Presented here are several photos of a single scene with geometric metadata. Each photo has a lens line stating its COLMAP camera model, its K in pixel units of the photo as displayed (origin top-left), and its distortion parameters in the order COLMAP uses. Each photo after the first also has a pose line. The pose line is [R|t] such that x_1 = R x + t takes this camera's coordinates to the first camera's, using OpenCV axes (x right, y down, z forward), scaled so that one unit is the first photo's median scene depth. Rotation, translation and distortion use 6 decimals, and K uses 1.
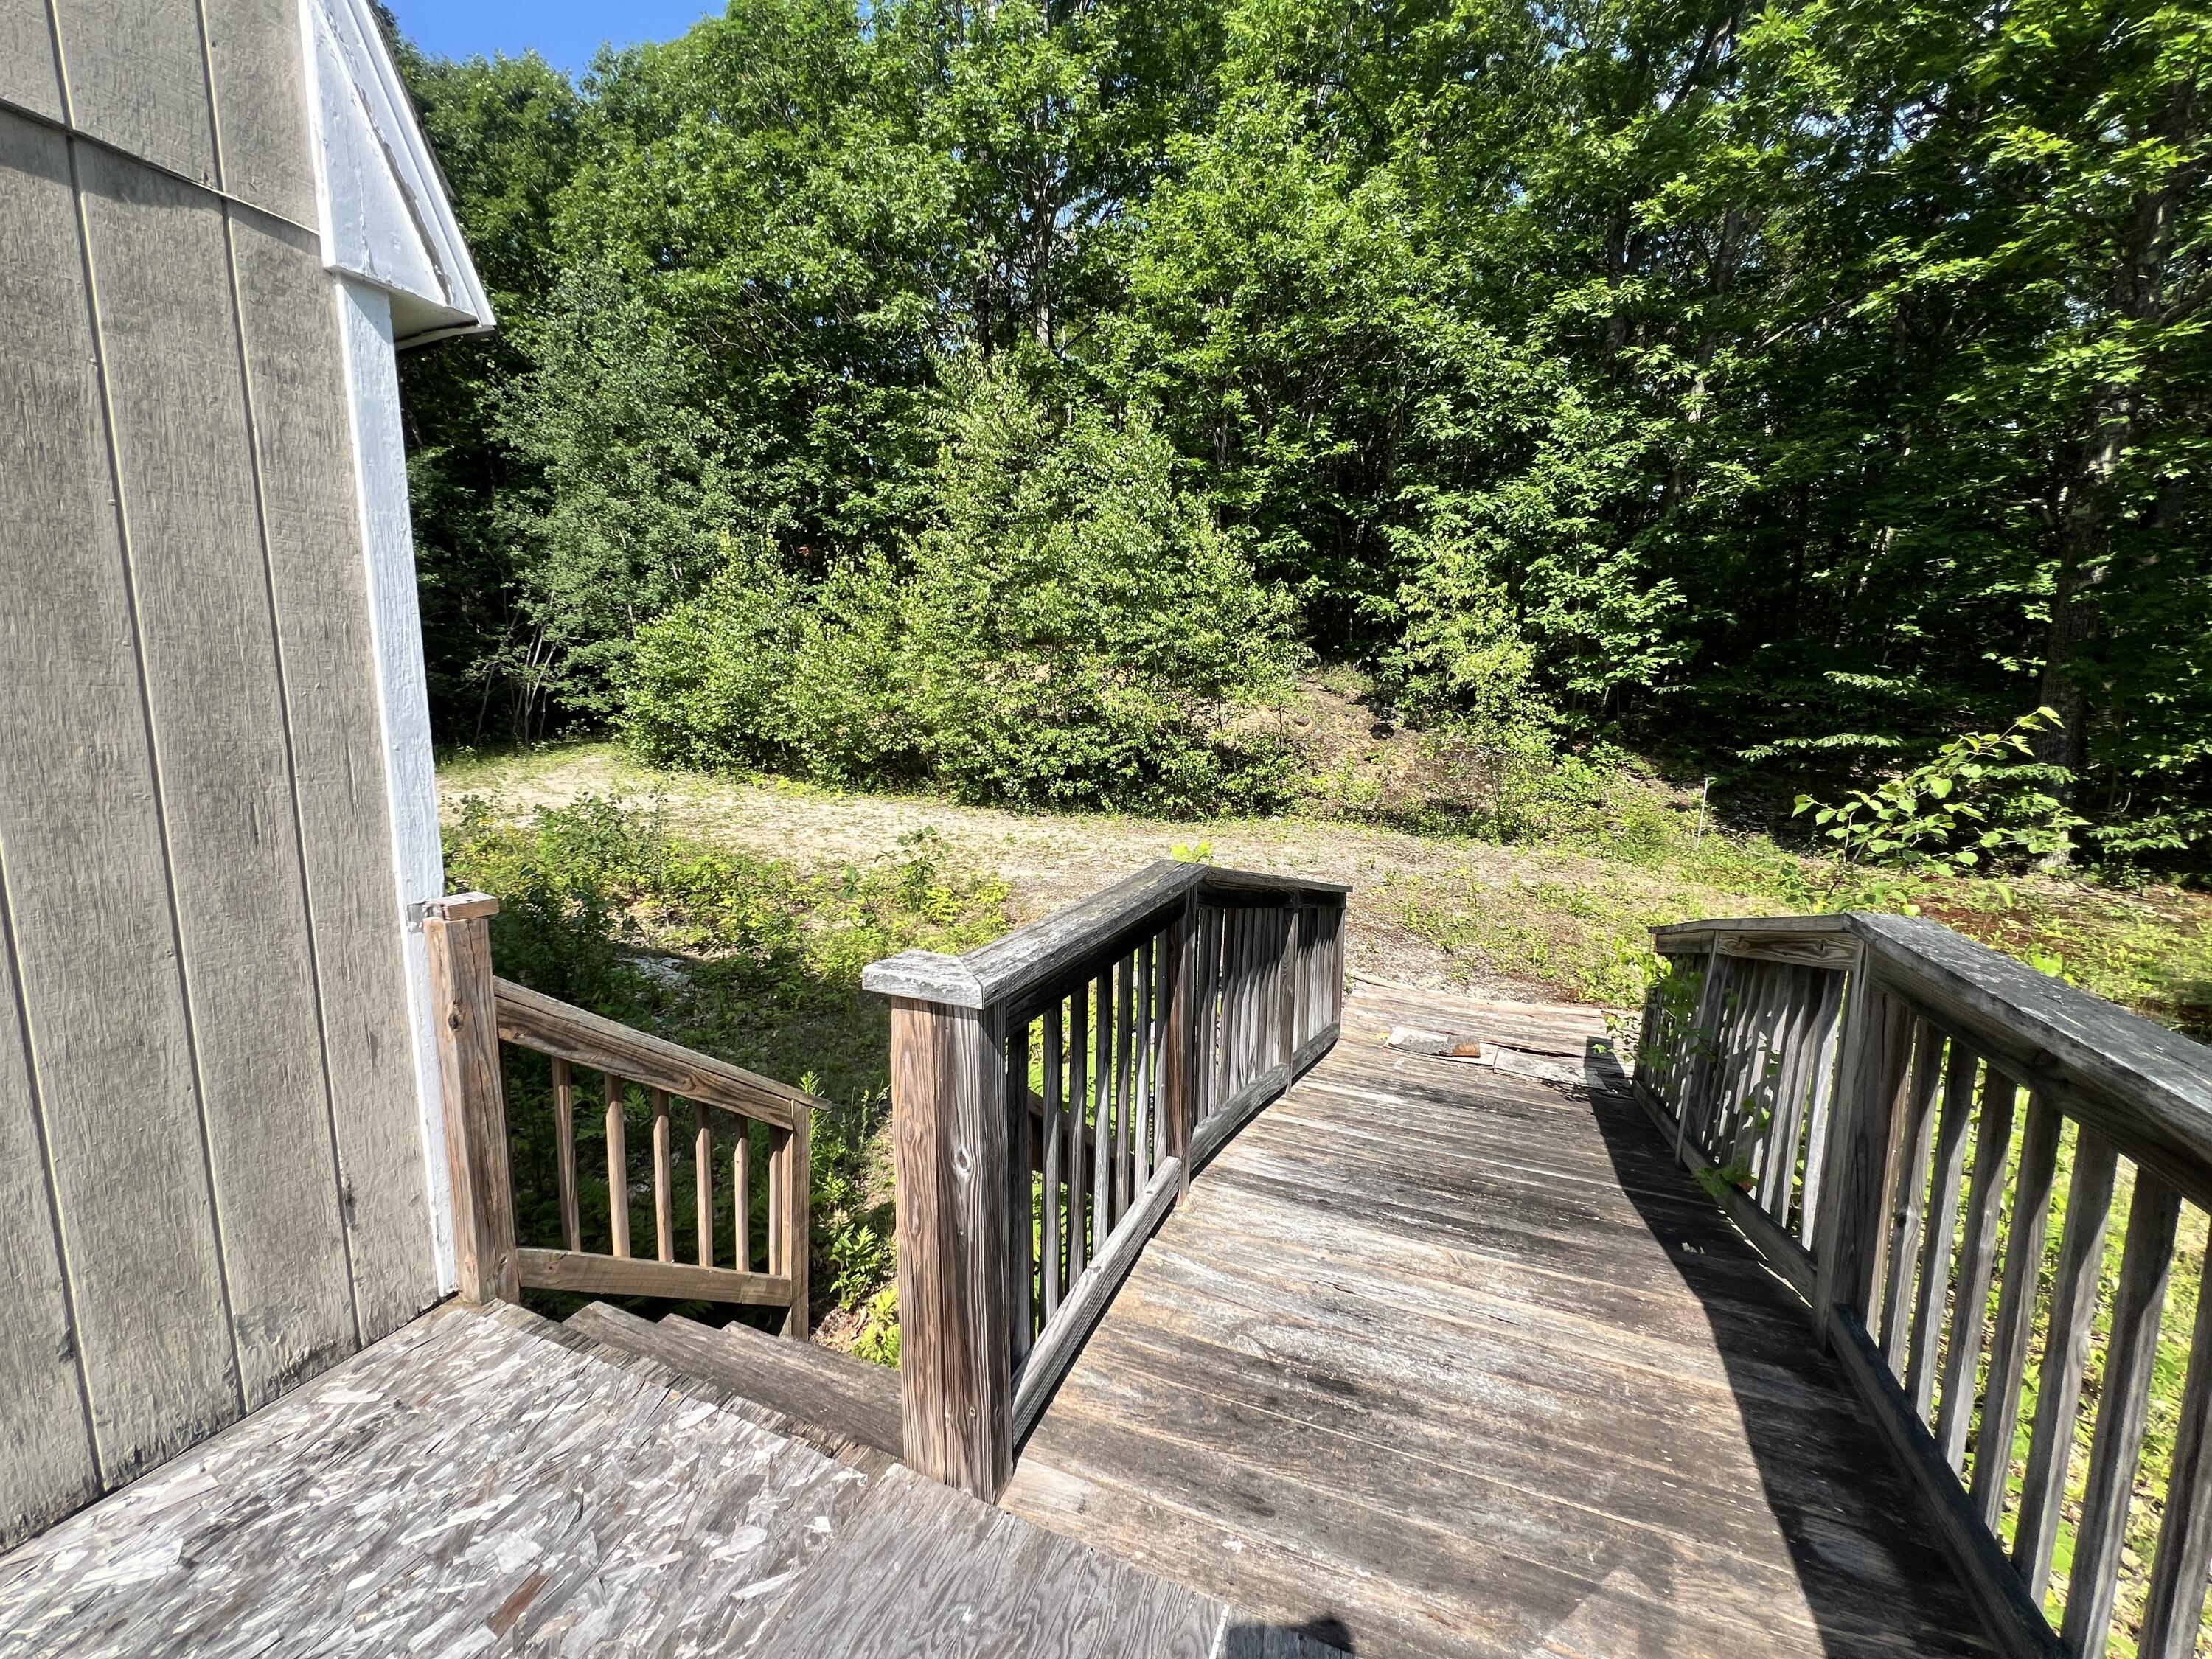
lens RADIAL K [[893.4, 0, 1099.7], [0, 893.4, 827.6], [0, 0, 1]] dist [0.000560, 0.000020]
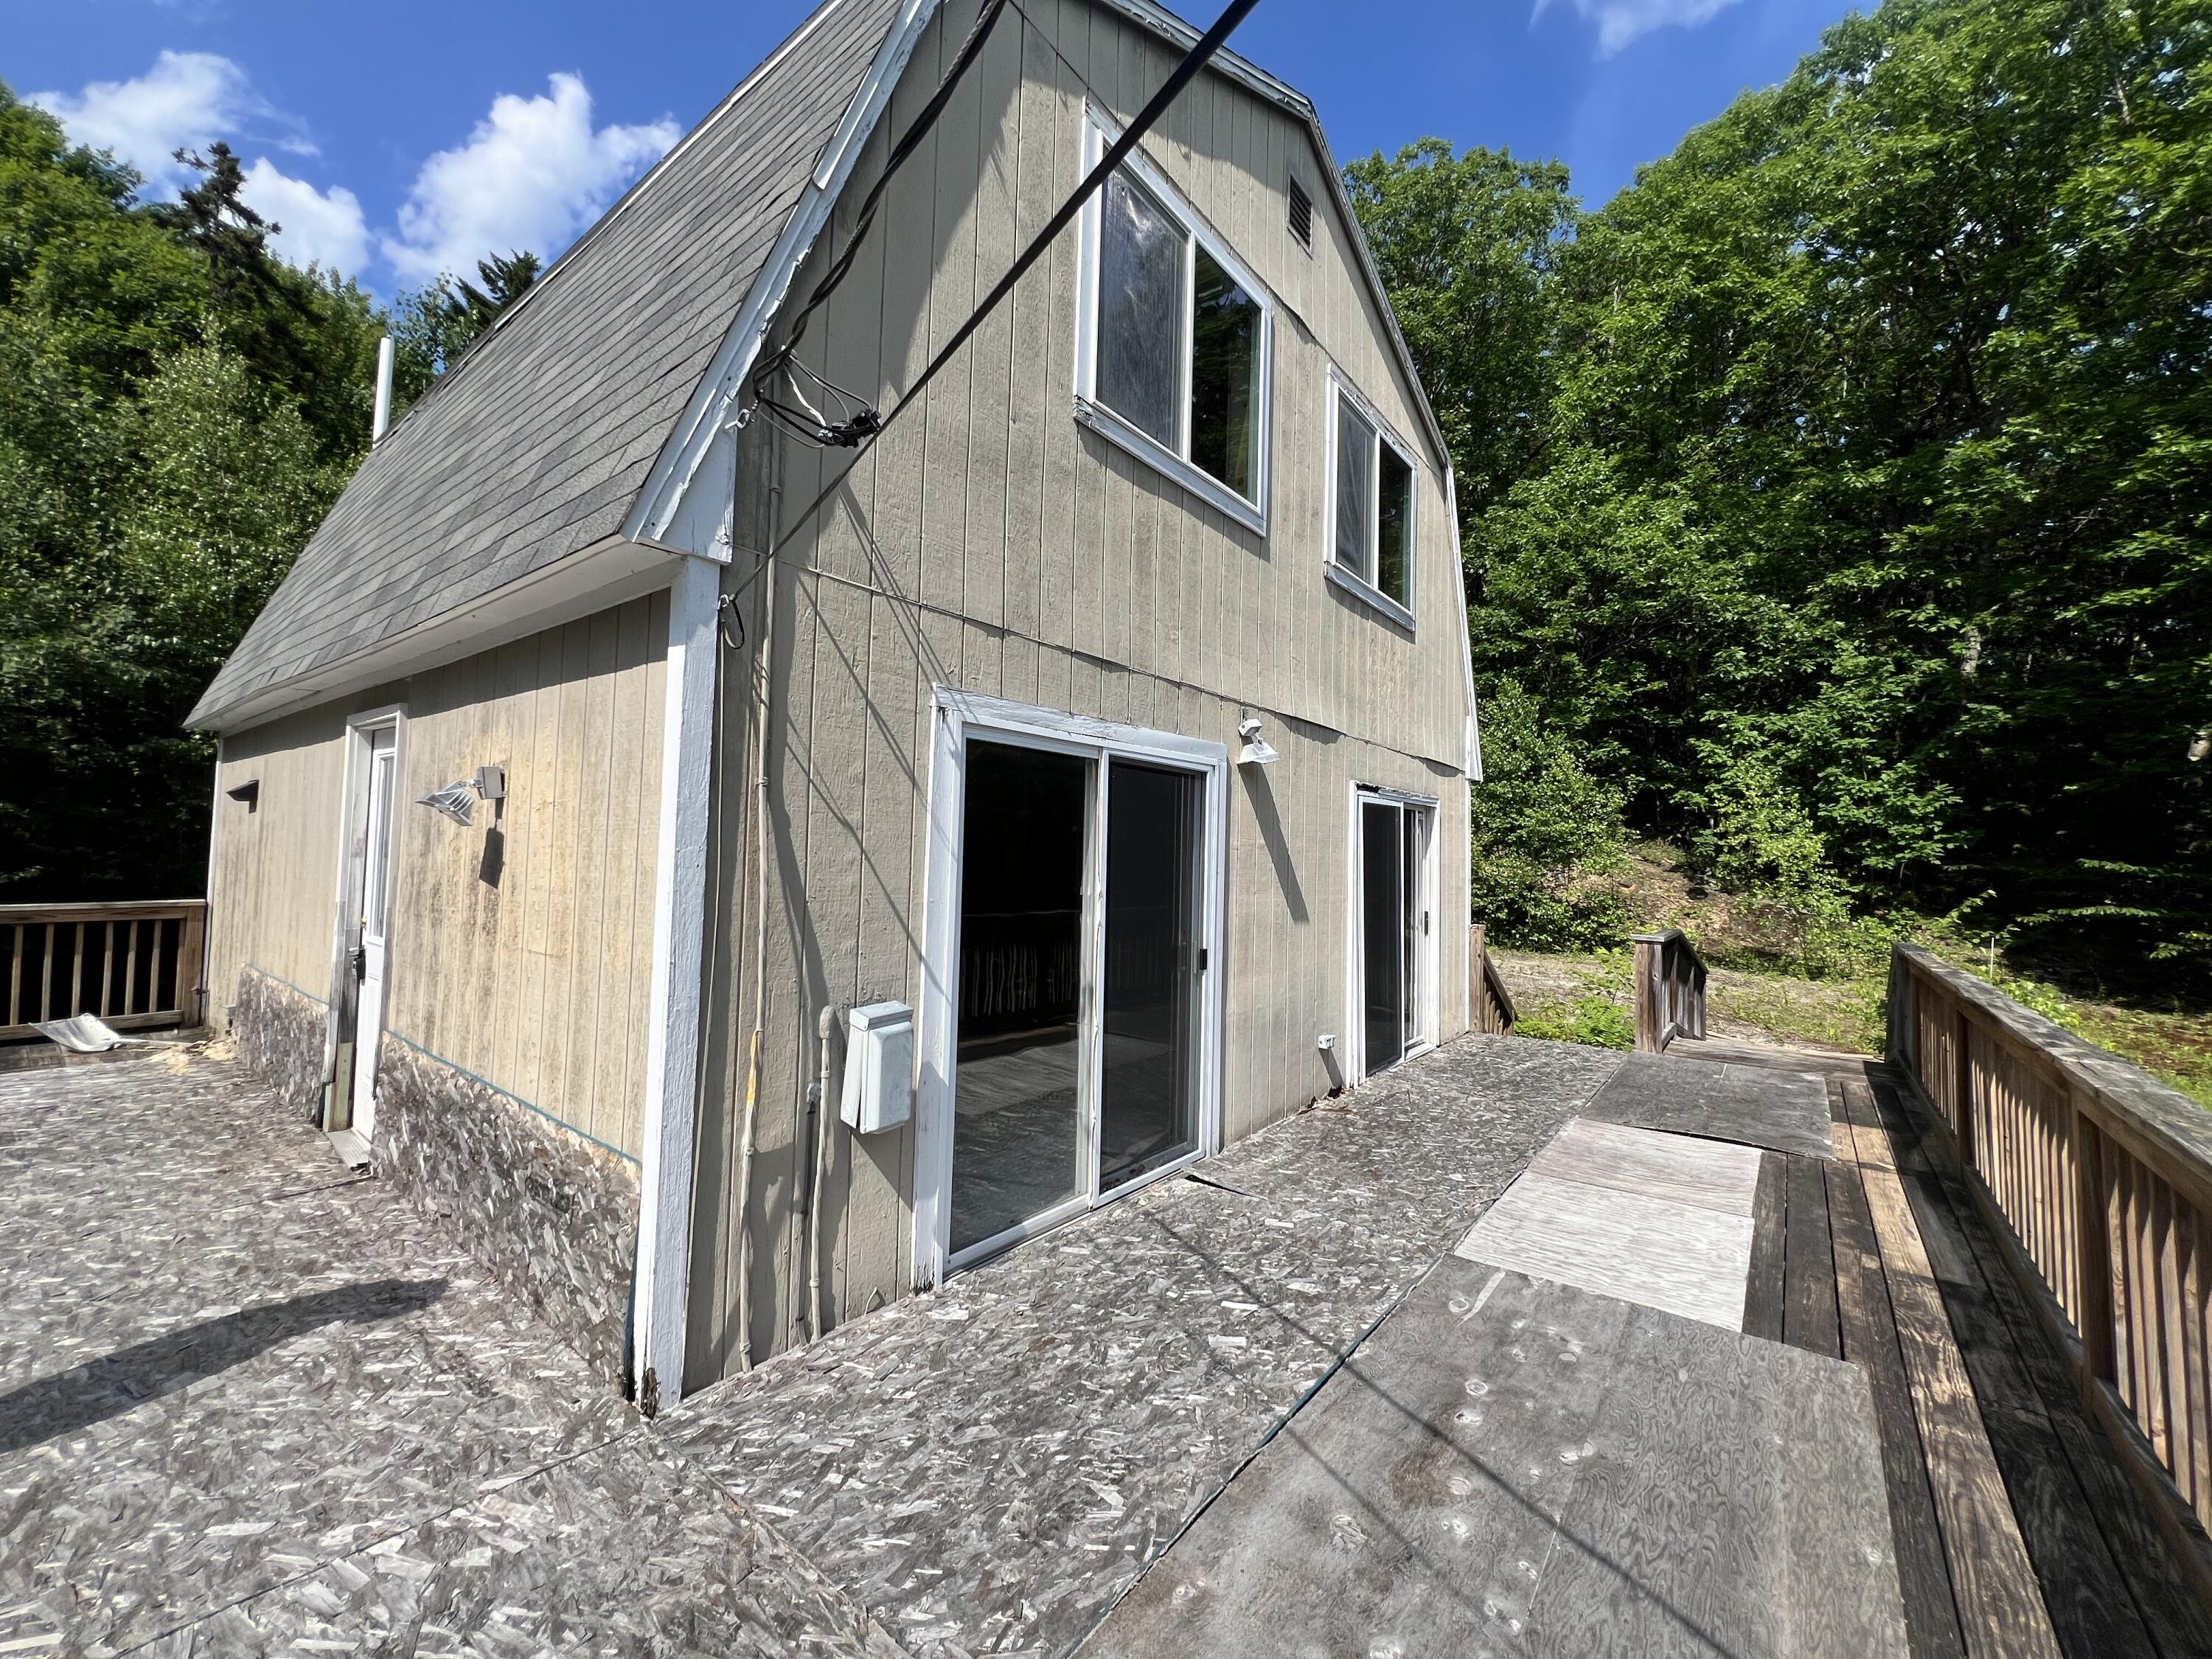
lens RADIAL K [[886.8, 0, 1104.0], [0, 886.8, 827.0], [0, 0, 1]] dist [-0.001372, 0.000257]
pose [[0.965550, 0.012126, -0.259935, -0.216690], [-0.055847, 0.985294, -0.161483, 0.062446], [0.254155, 0.170436, 0.952028, -0.543180]]
